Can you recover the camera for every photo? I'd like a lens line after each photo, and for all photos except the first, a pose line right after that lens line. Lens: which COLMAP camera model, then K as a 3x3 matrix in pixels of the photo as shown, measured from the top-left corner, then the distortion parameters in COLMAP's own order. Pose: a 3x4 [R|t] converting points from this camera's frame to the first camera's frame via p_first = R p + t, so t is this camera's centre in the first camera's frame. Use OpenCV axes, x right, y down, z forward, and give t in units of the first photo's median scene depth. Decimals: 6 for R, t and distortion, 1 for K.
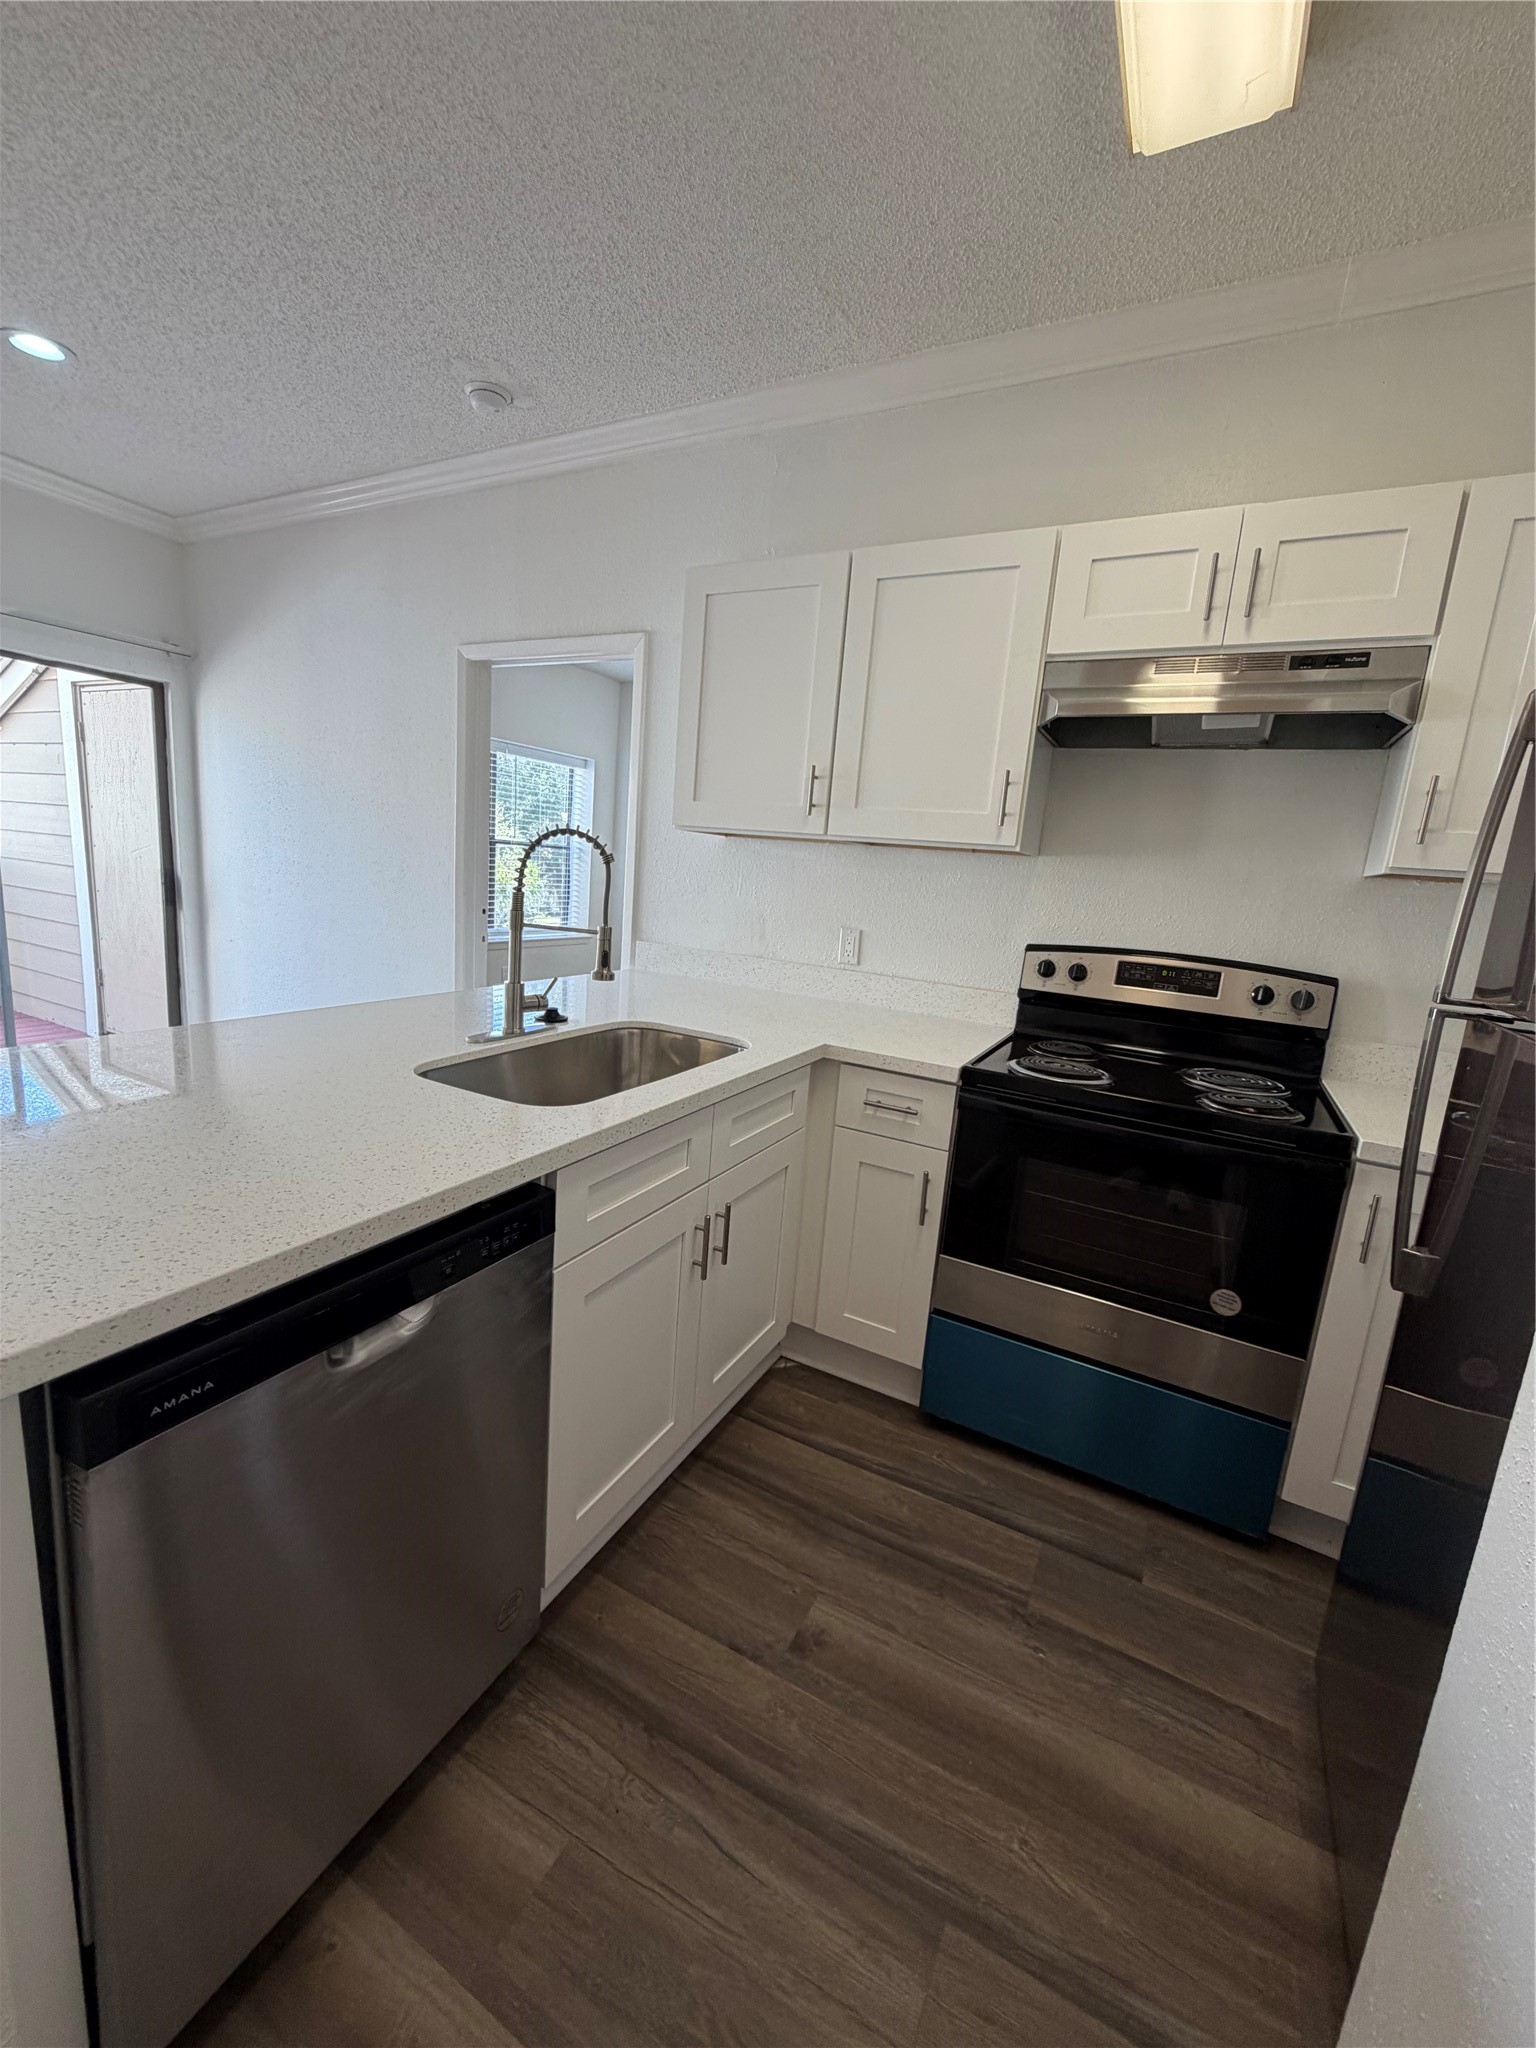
lens RADIAL K [[824.7, 0, 763.5], [0, 824.7, 1019.0], [0, 0, 1]] dist [0.002287, 0.000418]
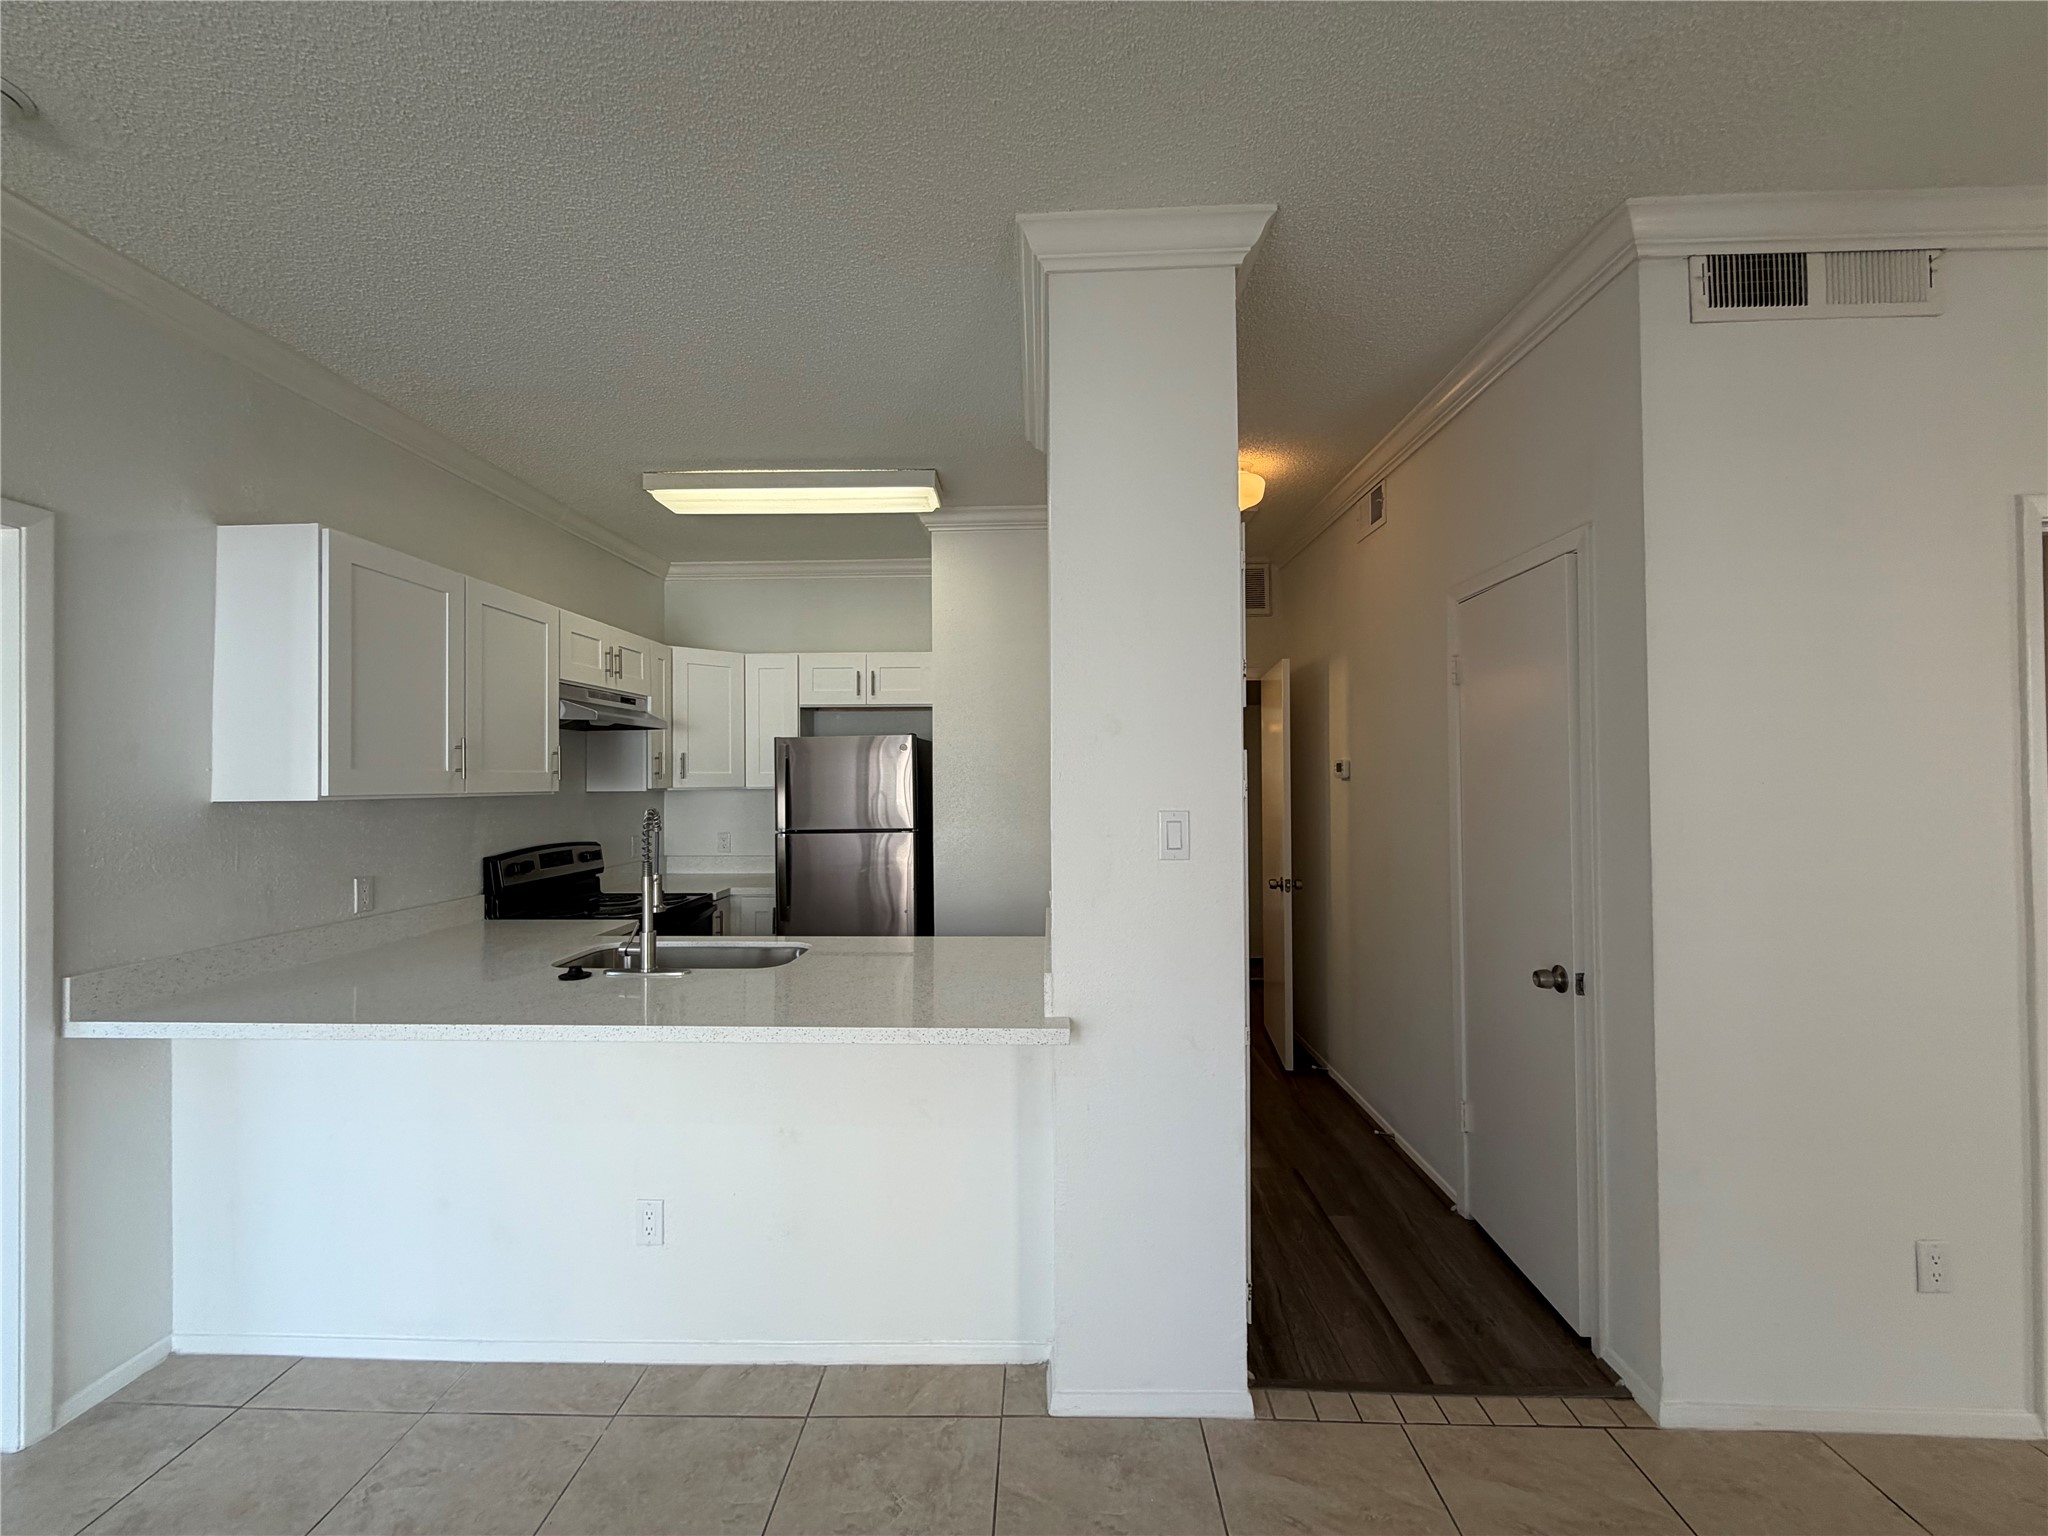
lens RADIAL K [[824.7, 0, 1022.9], [0, 824.7, 770.6], [0, 0, 1]] dist [0.002287, 0.000418]
pose [[-0.436819, -0.062391, 0.897383, -1.514879], [0.144276, 0.979818, 0.138352, -0.339501], [-0.887904, 0.189906, -0.419002, 0.863715]]
